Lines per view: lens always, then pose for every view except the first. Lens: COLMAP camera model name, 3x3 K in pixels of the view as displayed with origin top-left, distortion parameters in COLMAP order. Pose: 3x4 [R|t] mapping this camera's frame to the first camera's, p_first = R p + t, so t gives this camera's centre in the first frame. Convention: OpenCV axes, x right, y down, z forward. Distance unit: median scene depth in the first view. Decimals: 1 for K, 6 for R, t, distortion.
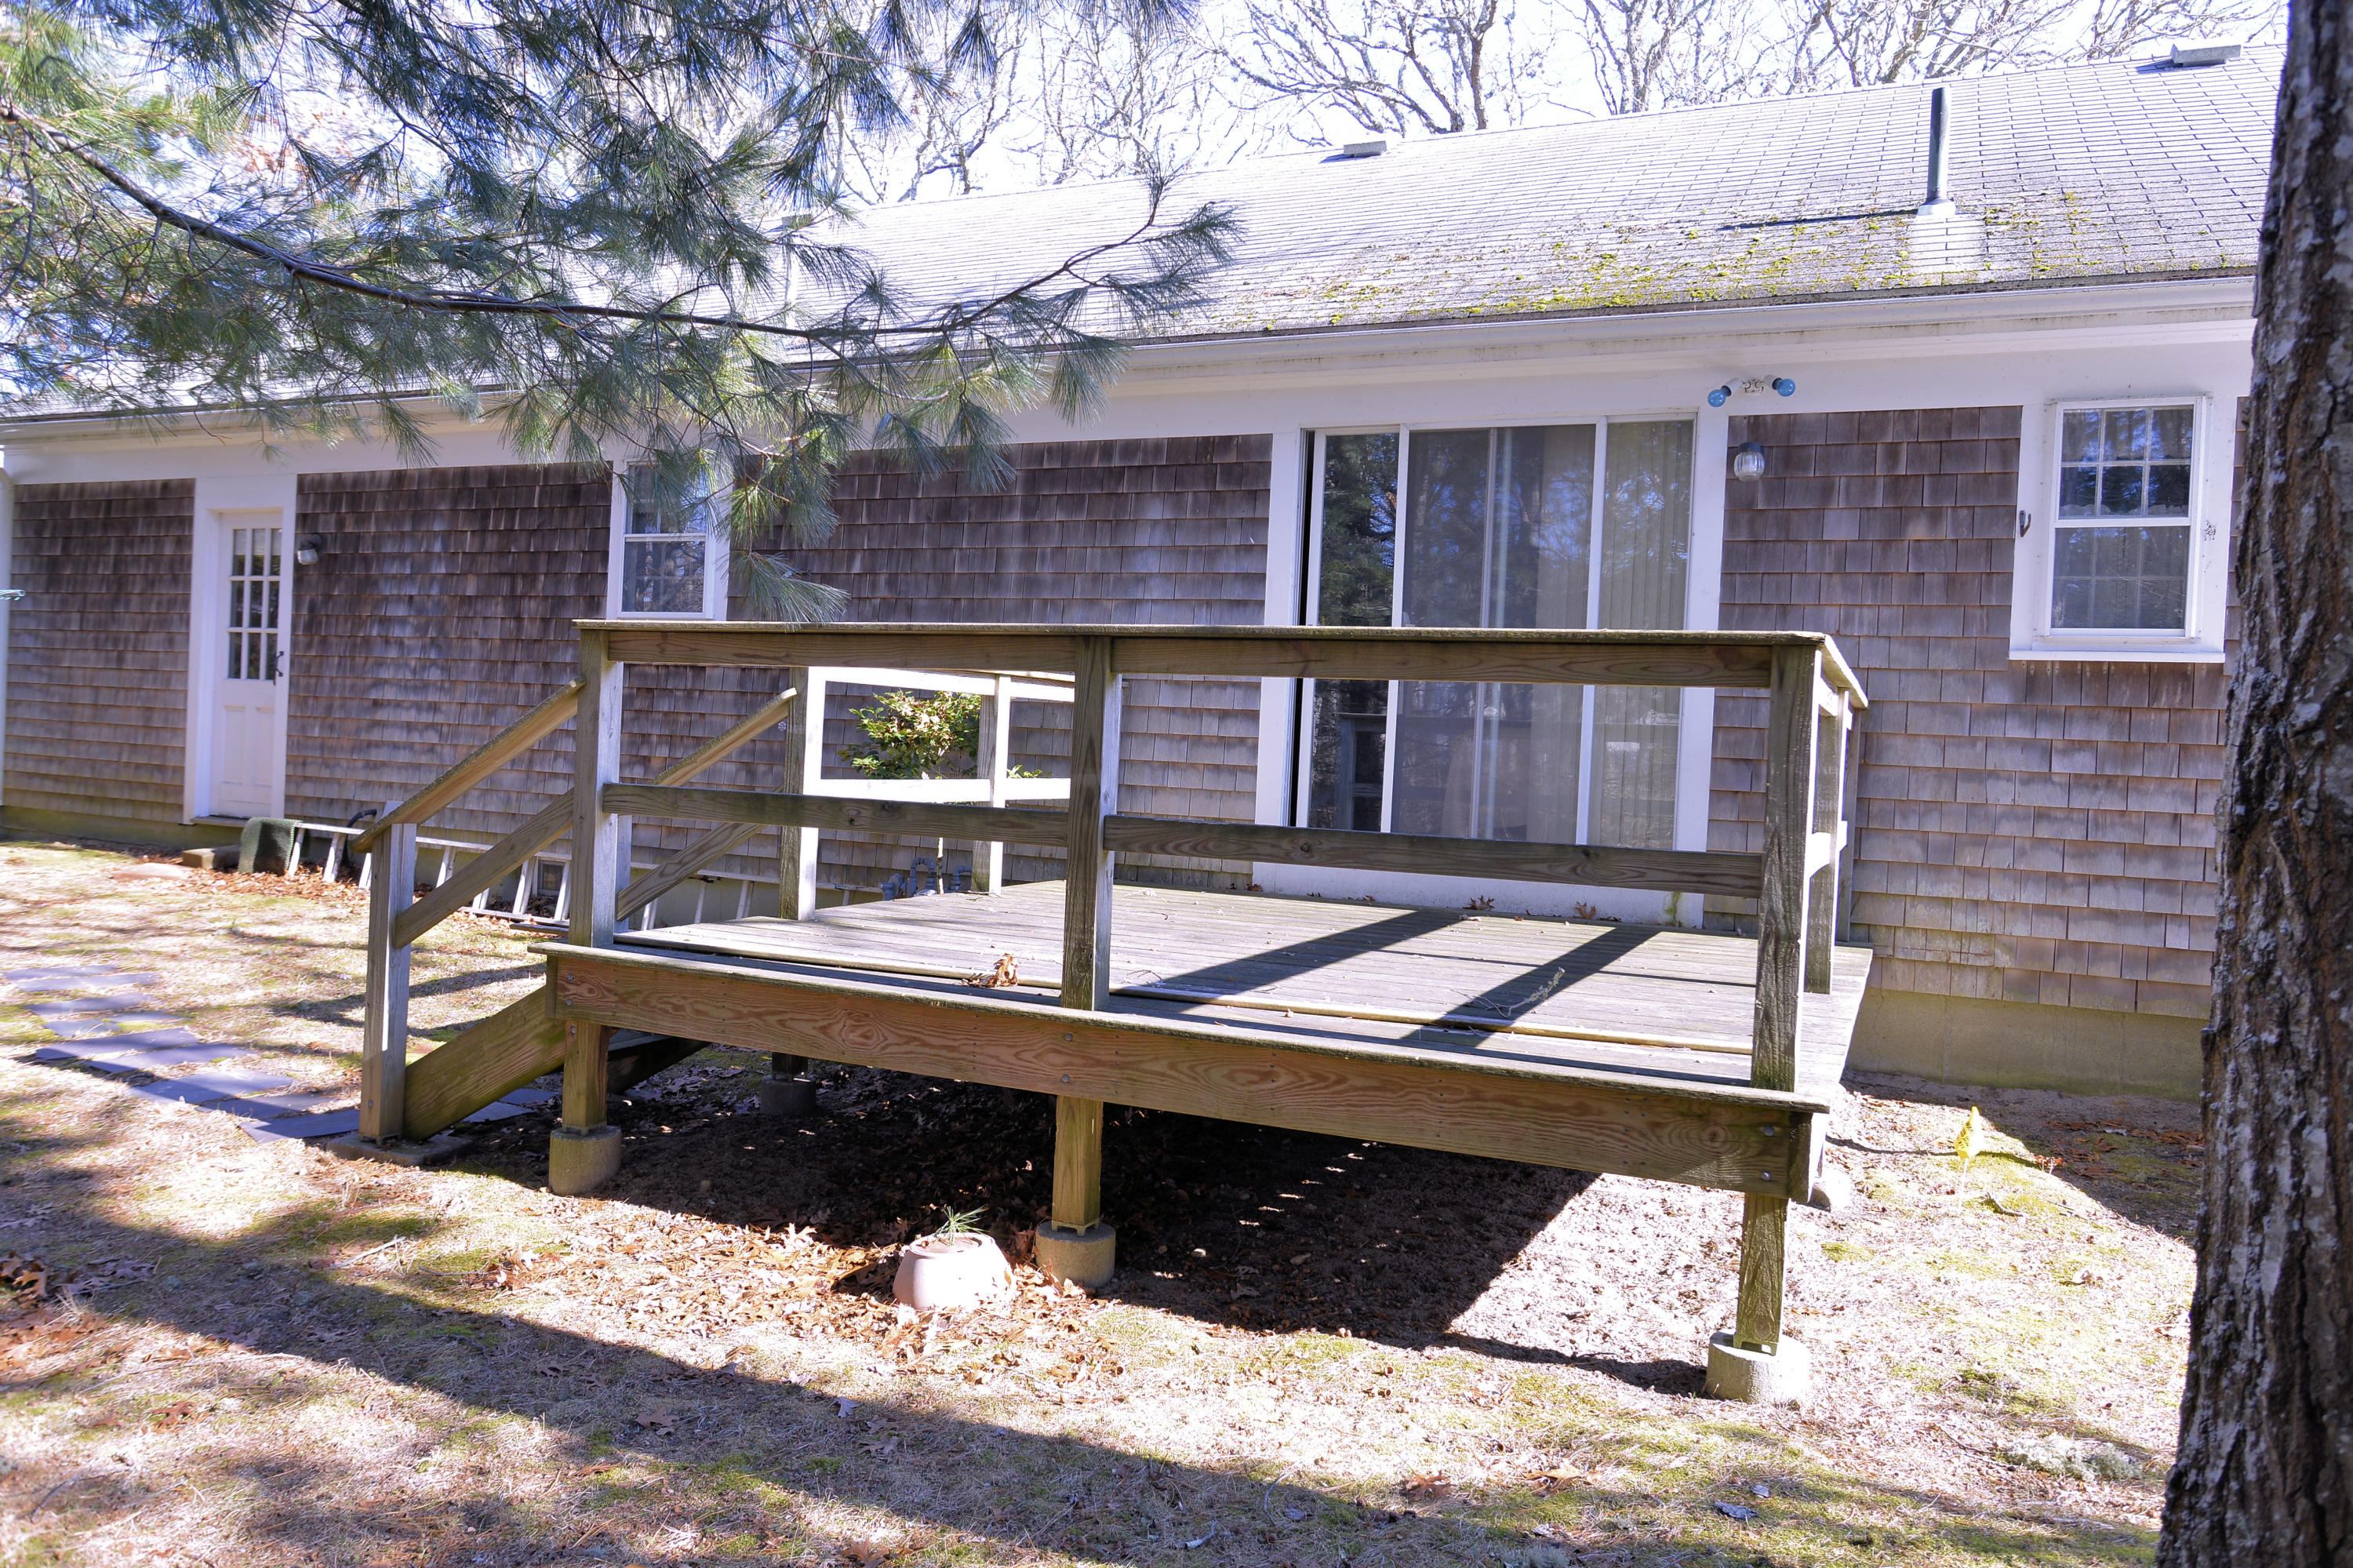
lens RADIAL K [[1616.9, 0, 1174.3], [0, 1616.9, 780.0], [0, 0, 1]] dist [-0.020224, 0.010313]
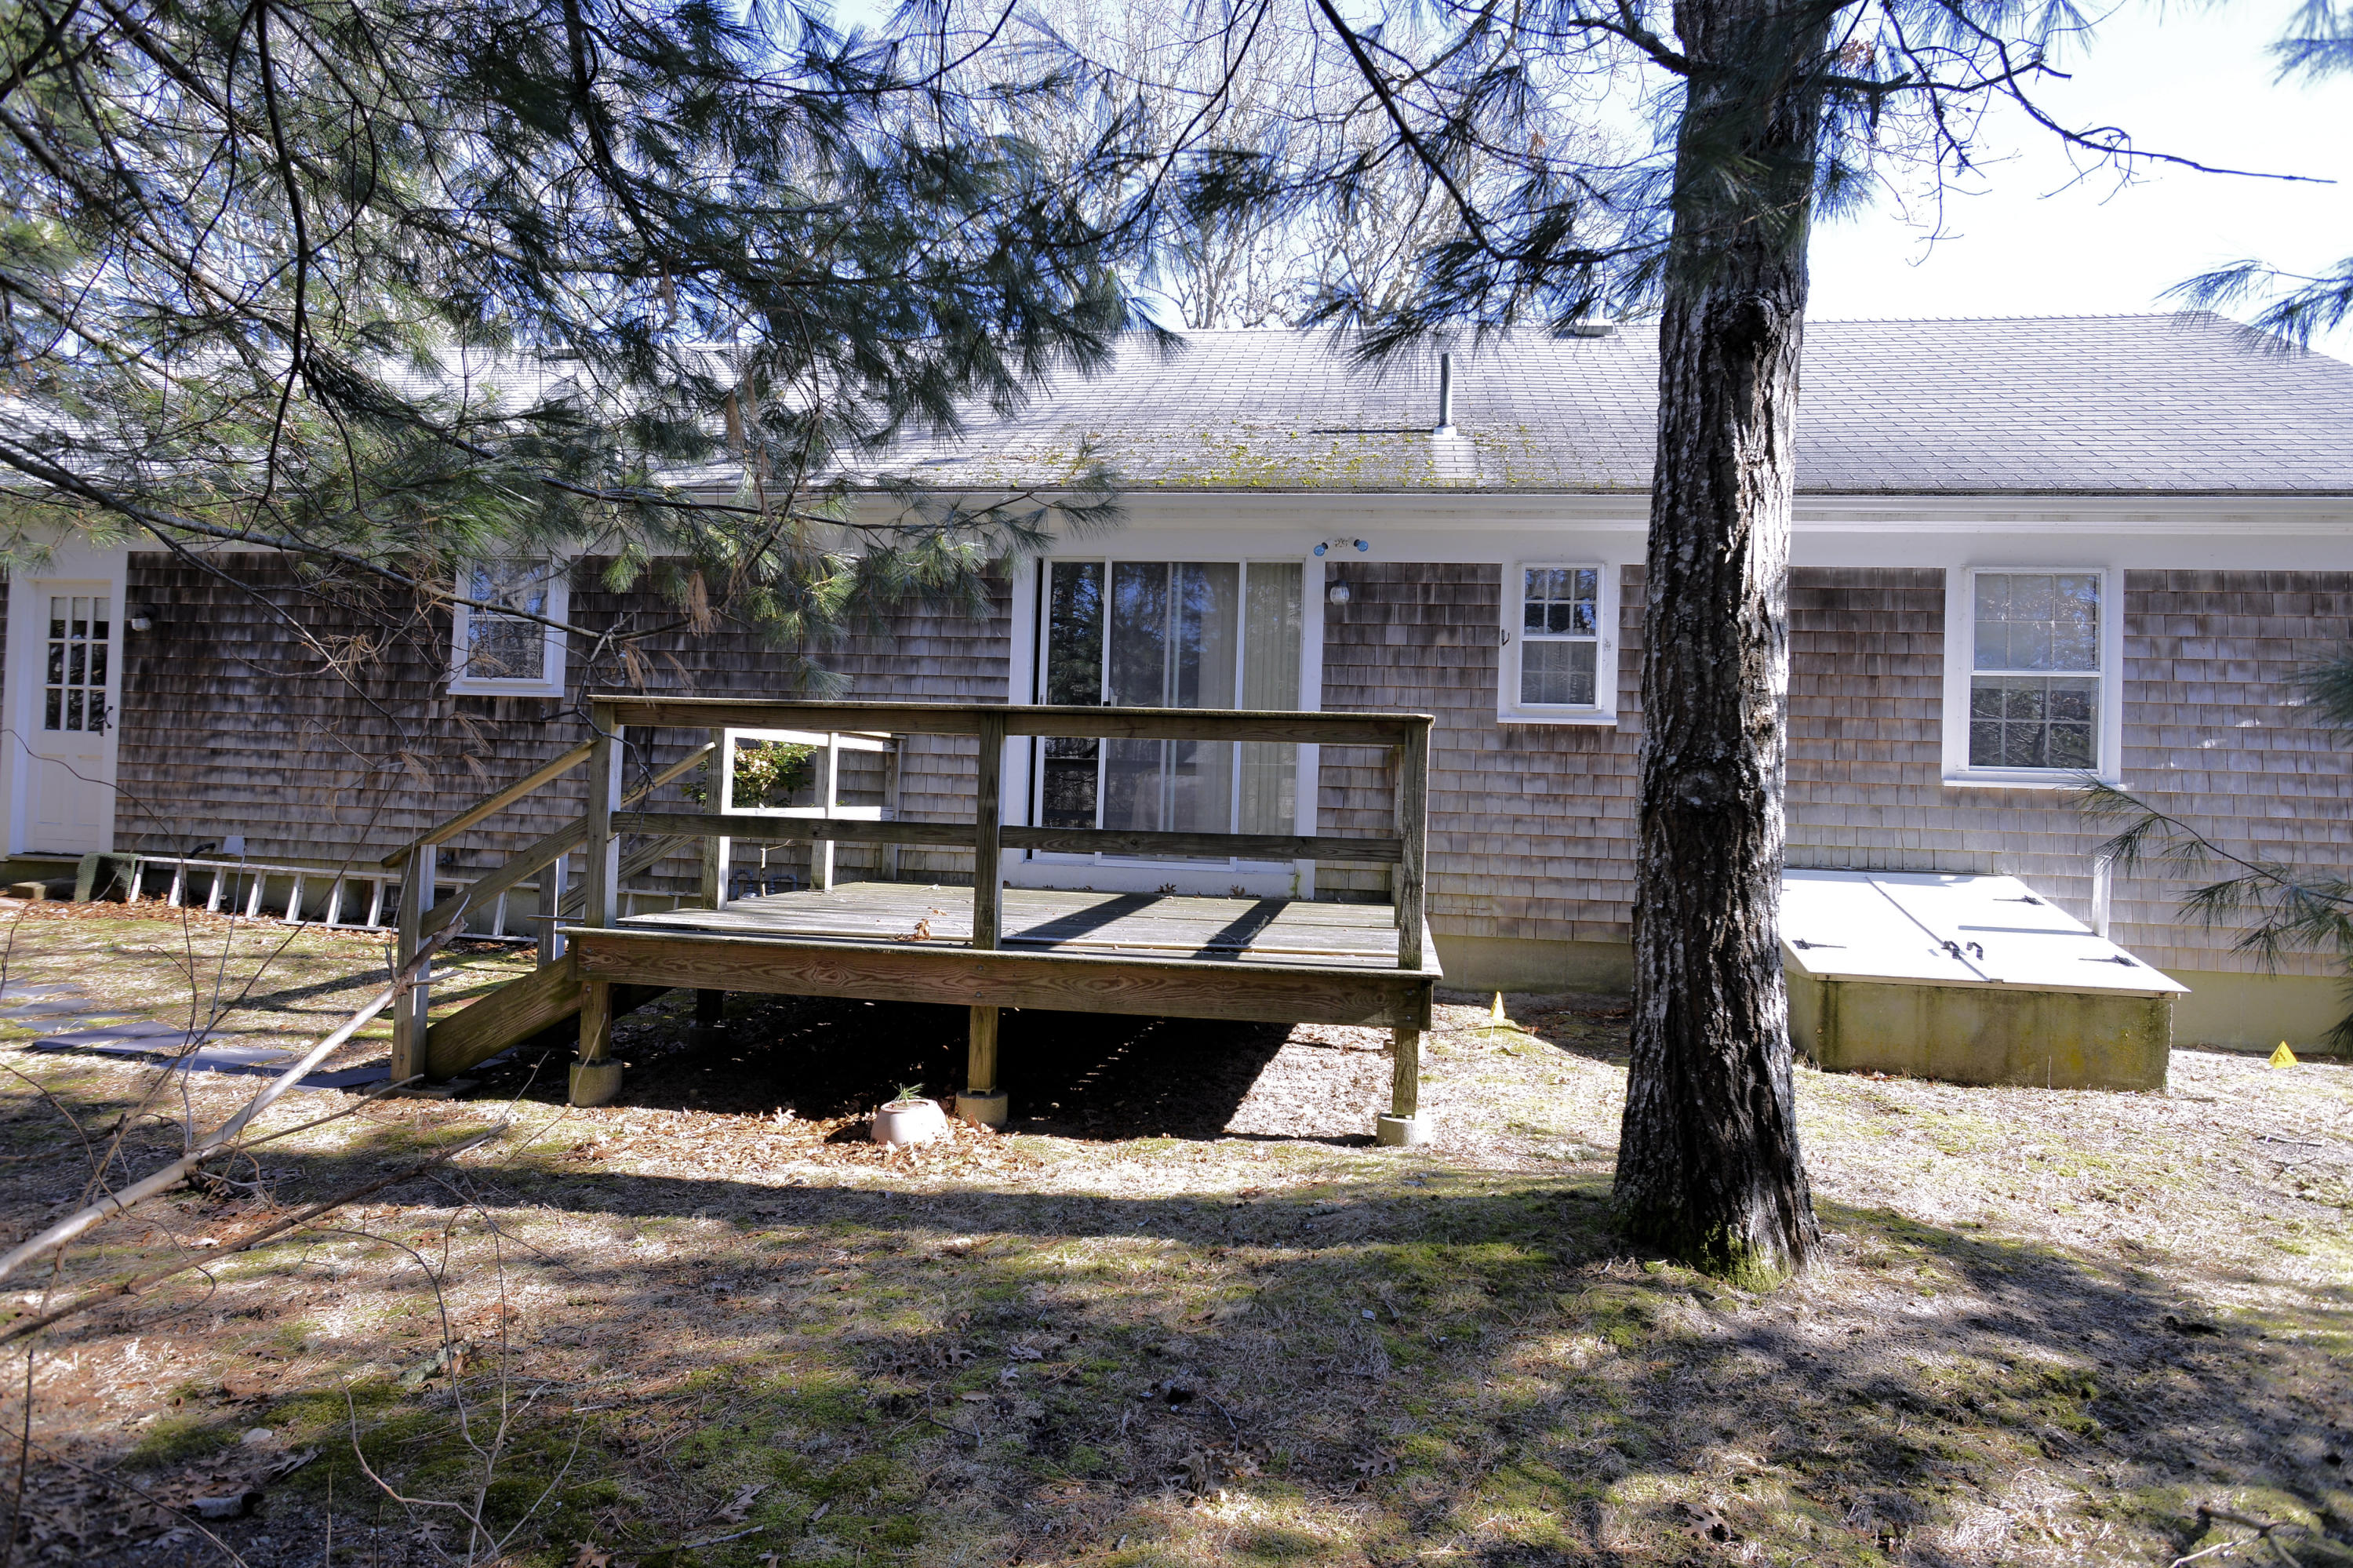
lens RADIAL K [[1368.3, 0, 1170.7], [0, 1368.3, 783.8], [0, 0, 1]] dist [-0.005814, 0.001330]
pose [[0.962260, -0.009739, 0.271958, -0.163731], [0.015018, 0.999737, -0.017336, 0.004548], [-0.271718, 0.020766, 0.962153, -0.217688]]
